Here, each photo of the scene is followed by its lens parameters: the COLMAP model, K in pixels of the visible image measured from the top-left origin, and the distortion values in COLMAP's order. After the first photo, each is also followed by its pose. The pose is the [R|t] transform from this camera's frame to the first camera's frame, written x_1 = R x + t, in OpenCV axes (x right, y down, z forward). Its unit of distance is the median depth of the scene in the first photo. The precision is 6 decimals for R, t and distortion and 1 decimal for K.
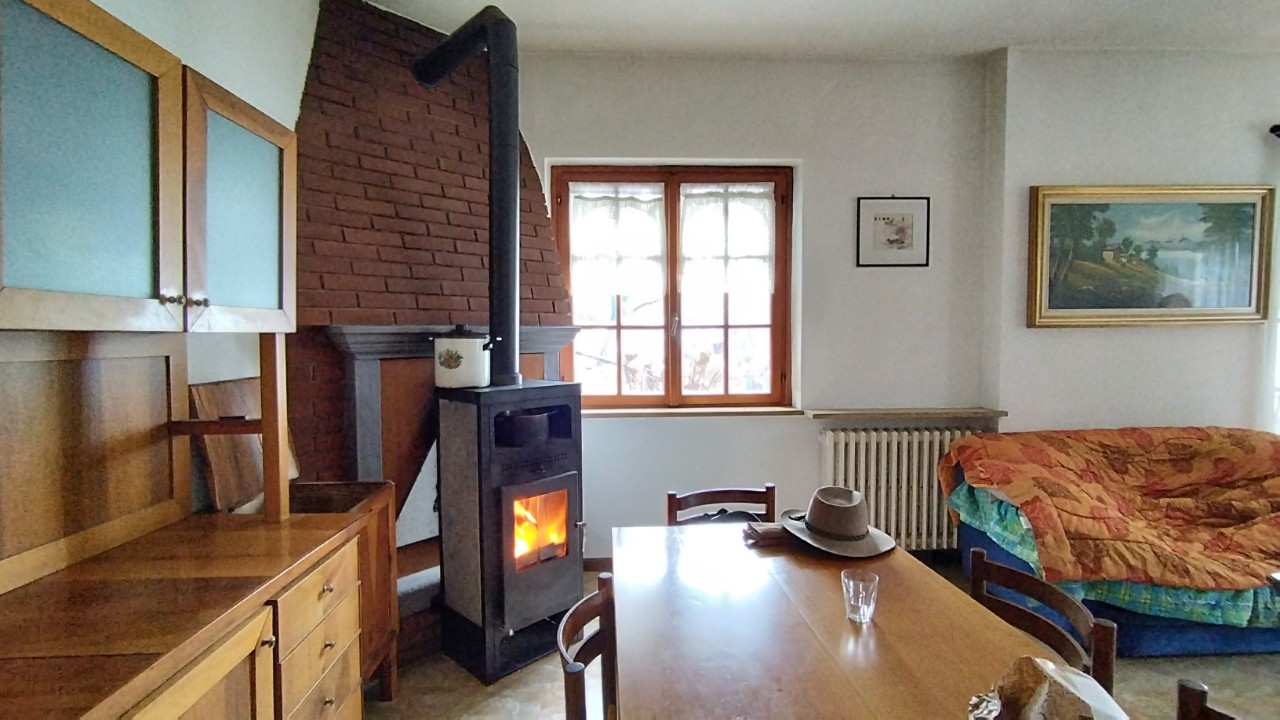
lens RADIAL K [[592.9, 0, 643.8], [0, 592.9, 362.4], [0, 0, 1]] dist [0.008605, 0.000628]
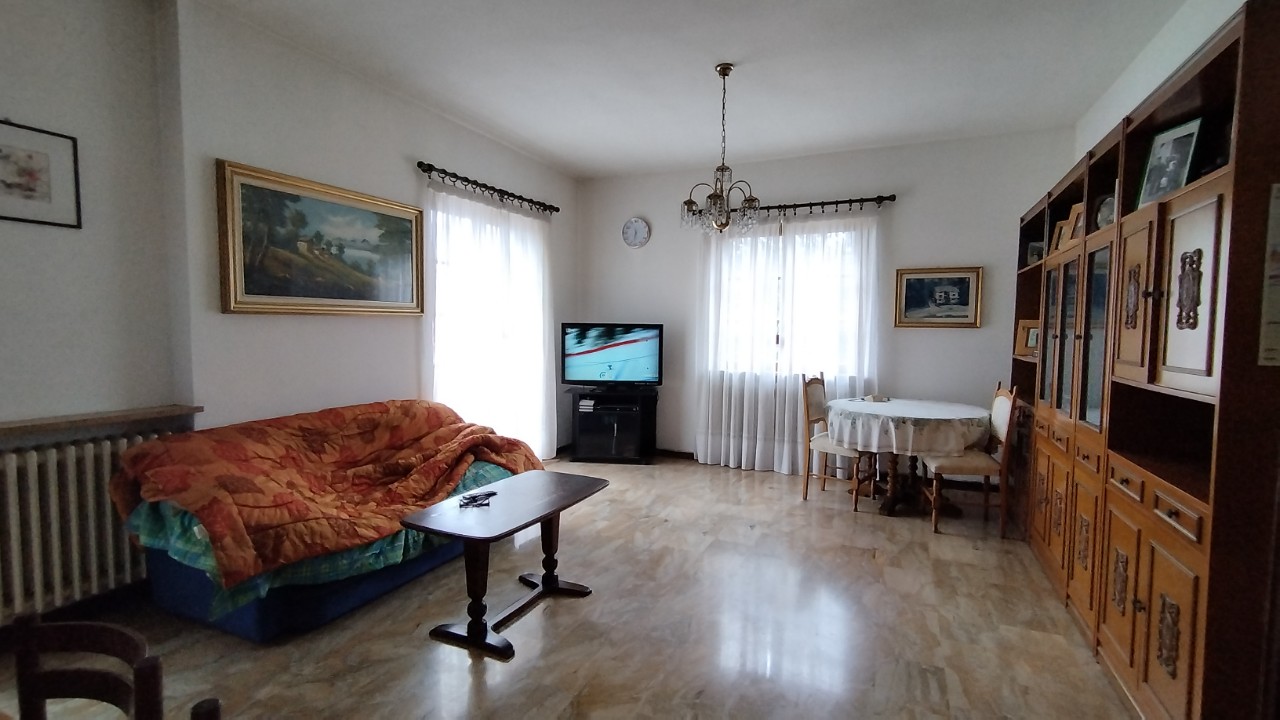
lens RADIAL K [[592.9, 0, 638.6], [0, 592.9, 365.5], [0, 0, 1]] dist [0.008605, 0.000628]
pose [[0.458676, -0.045954, 0.887414, 0.126419], [0.027772, 0.998915, 0.037373, 0.006065], [-0.888169, 0.007503, 0.459455, 0.006707]]
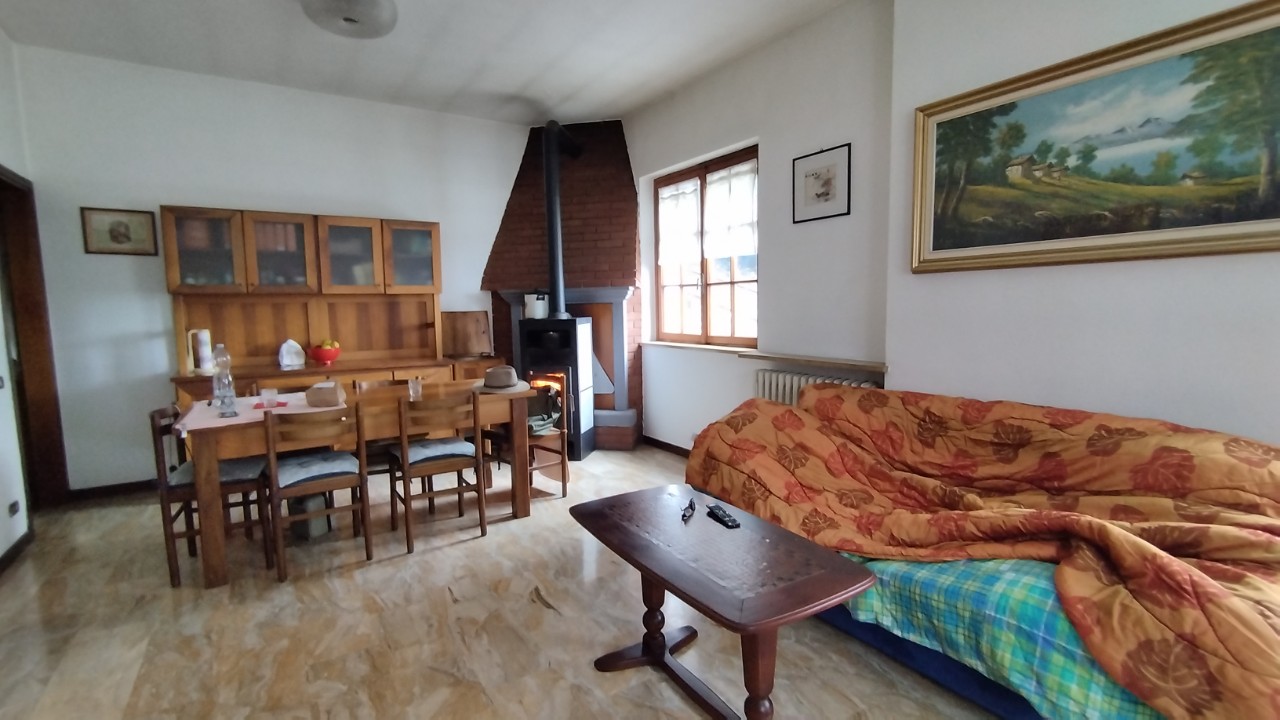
lens RADIAL K [[592.9, 0, 636.9], [0, 592.9, 368.2], [0, 0, 1]] dist [0.008605, 0.000628]
pose [[0.490953, 0.094099, -0.866089, 1.290103], [-0.025725, 0.995282, 0.093553, 0.008387], [0.870806, -0.023650, 0.491057, 0.227886]]
